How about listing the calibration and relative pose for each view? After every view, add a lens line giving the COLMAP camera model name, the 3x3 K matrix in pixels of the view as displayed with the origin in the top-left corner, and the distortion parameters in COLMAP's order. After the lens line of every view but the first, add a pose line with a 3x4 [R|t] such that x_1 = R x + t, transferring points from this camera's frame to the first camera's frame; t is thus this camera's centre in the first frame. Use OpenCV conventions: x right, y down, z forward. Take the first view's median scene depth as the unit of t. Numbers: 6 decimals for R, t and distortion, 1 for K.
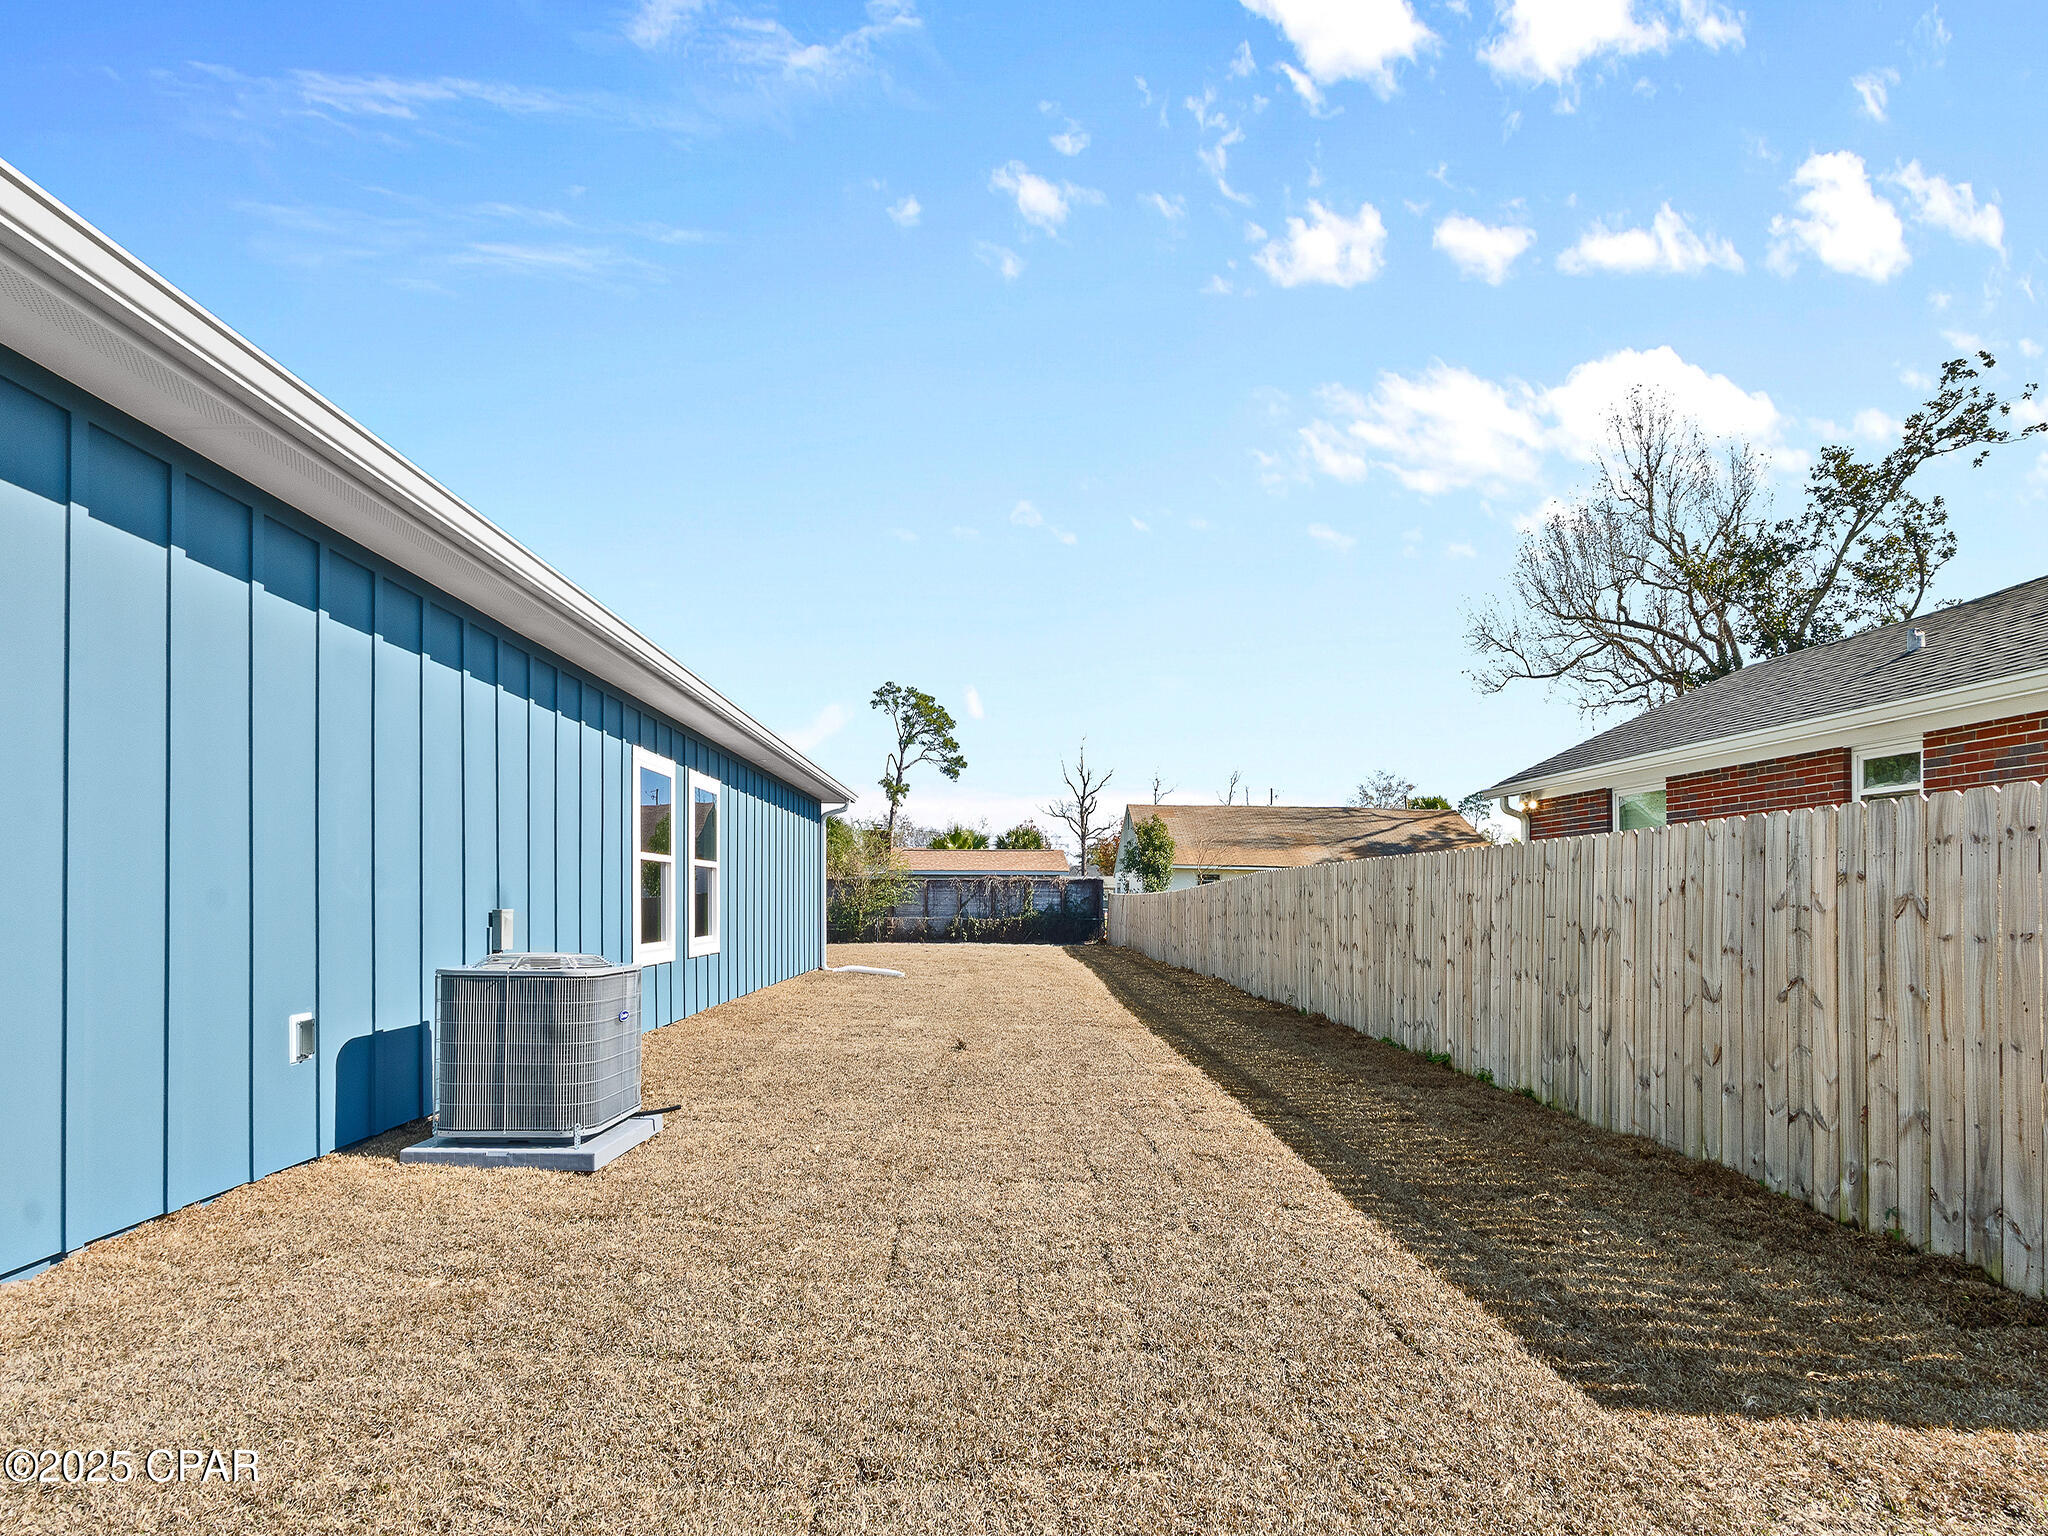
lens RADIAL K [[955.8, 0, 1022.3], [0, 955.8, 815.5], [0, 0, 1]] dist [0.000681, -0.000289]
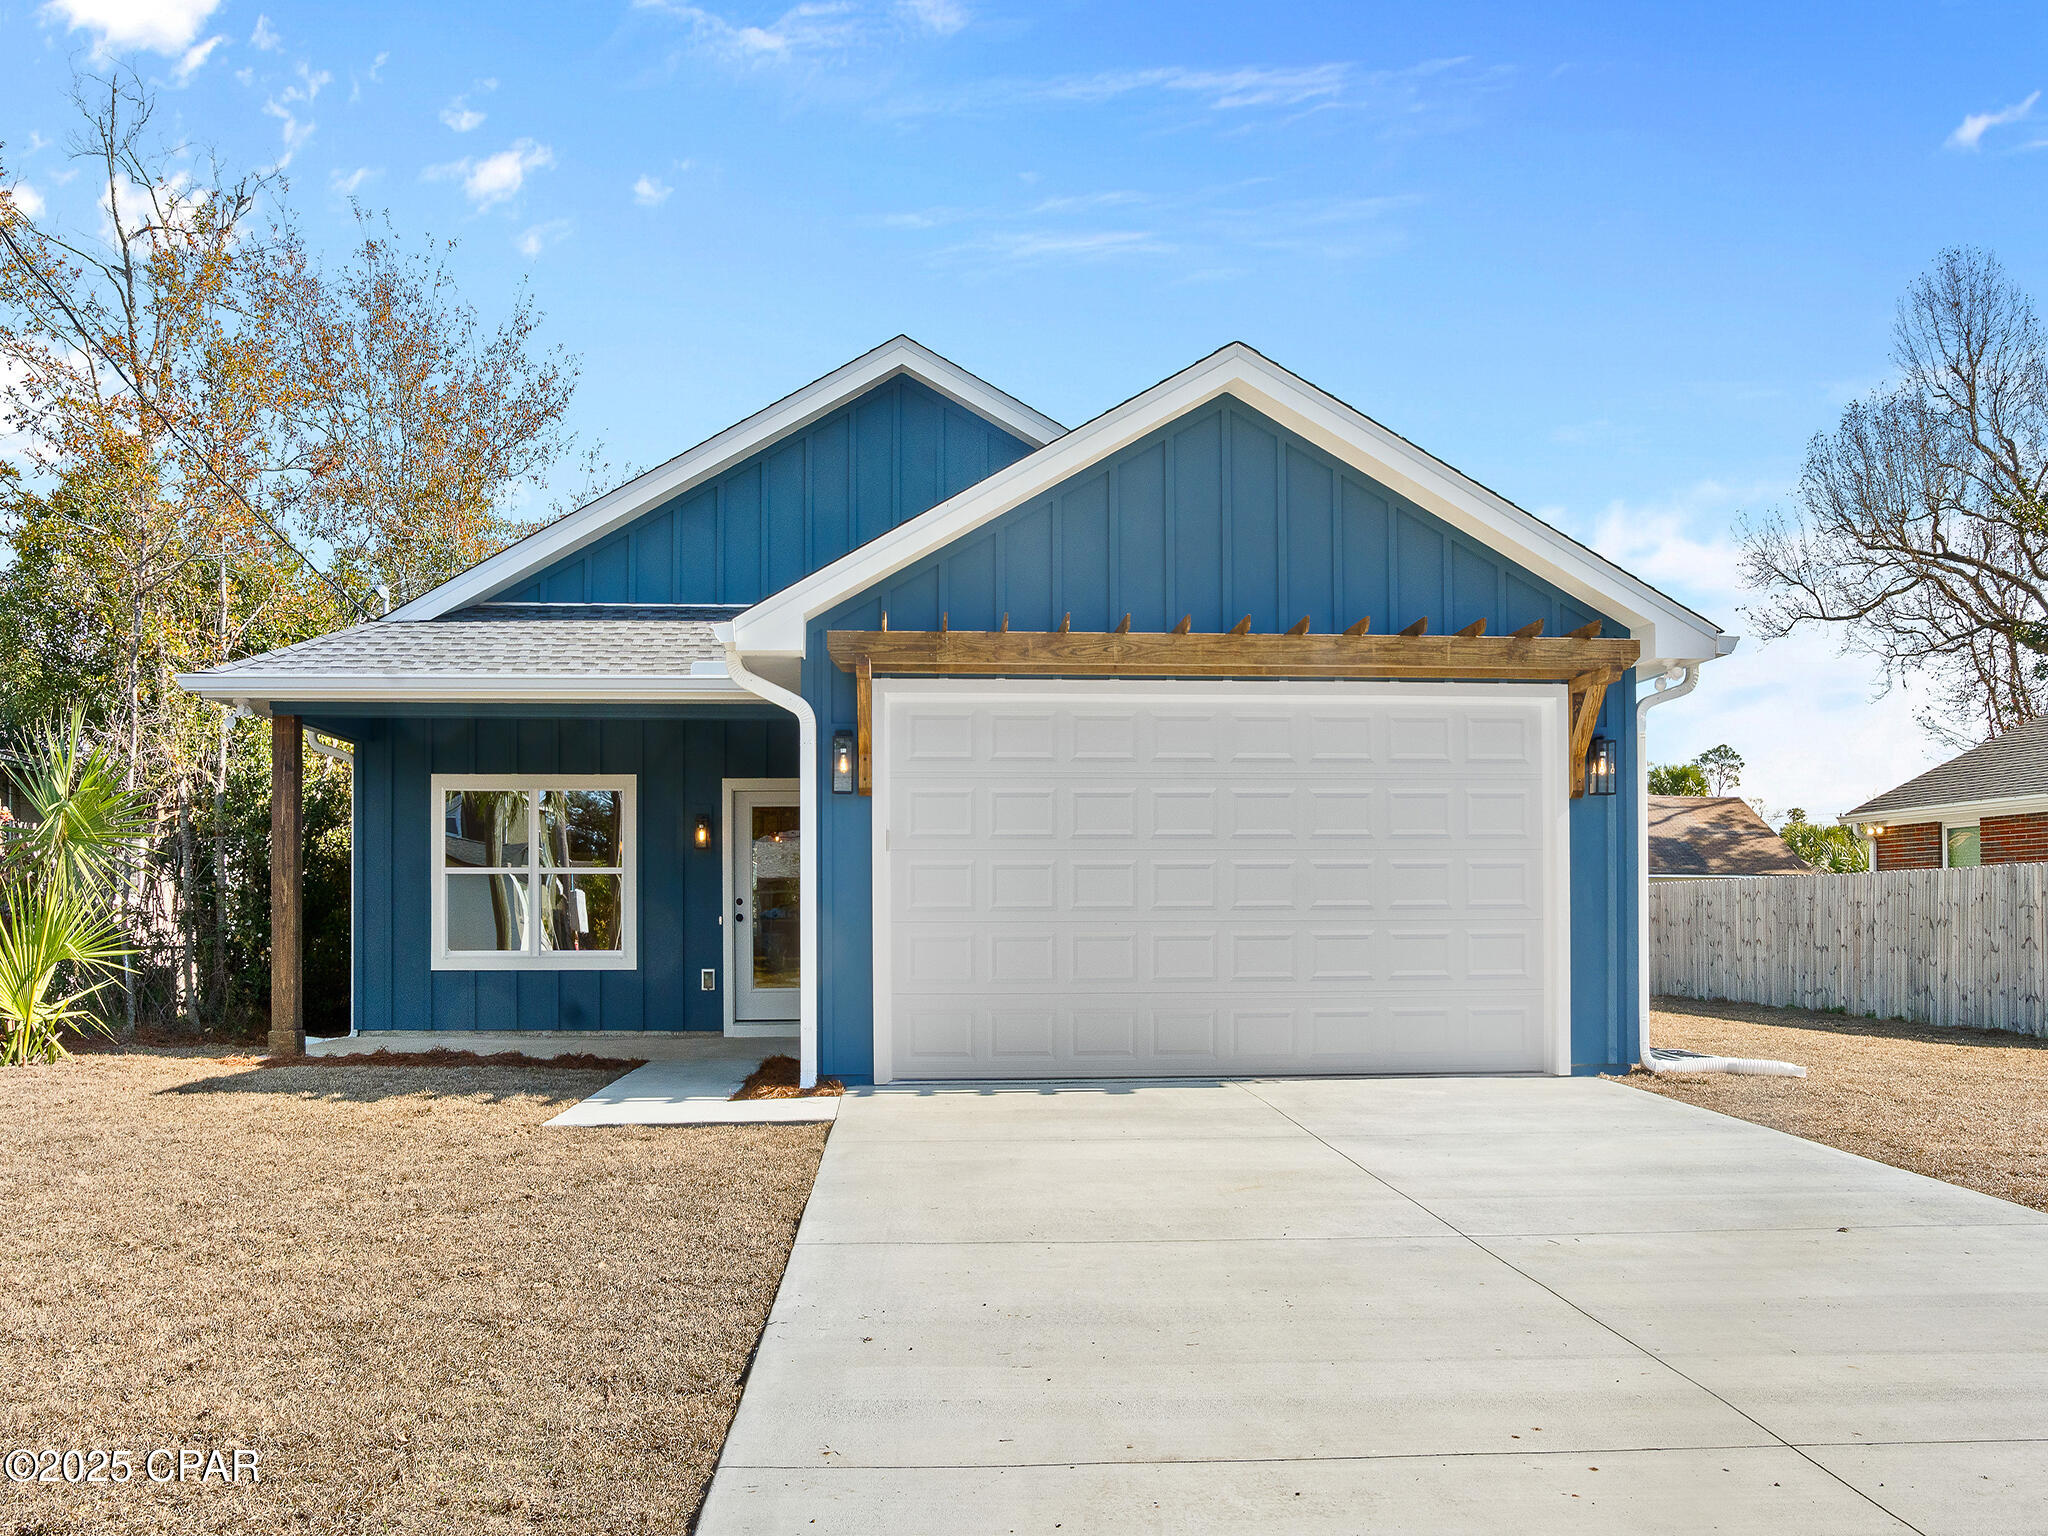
lens RADIAL K [[1629.6, 0, 1024.0], [0, 1629.6, 768.0], [0, 0, 1]] dist [-0.011513, 0.003873]
pose [[0.998775, -0.005314, 0.049186, -0.213248], [0.005495, 0.999979, -0.003557, -0.028134], [-0.049166, 0.003823, 0.998783, -0.331290]]
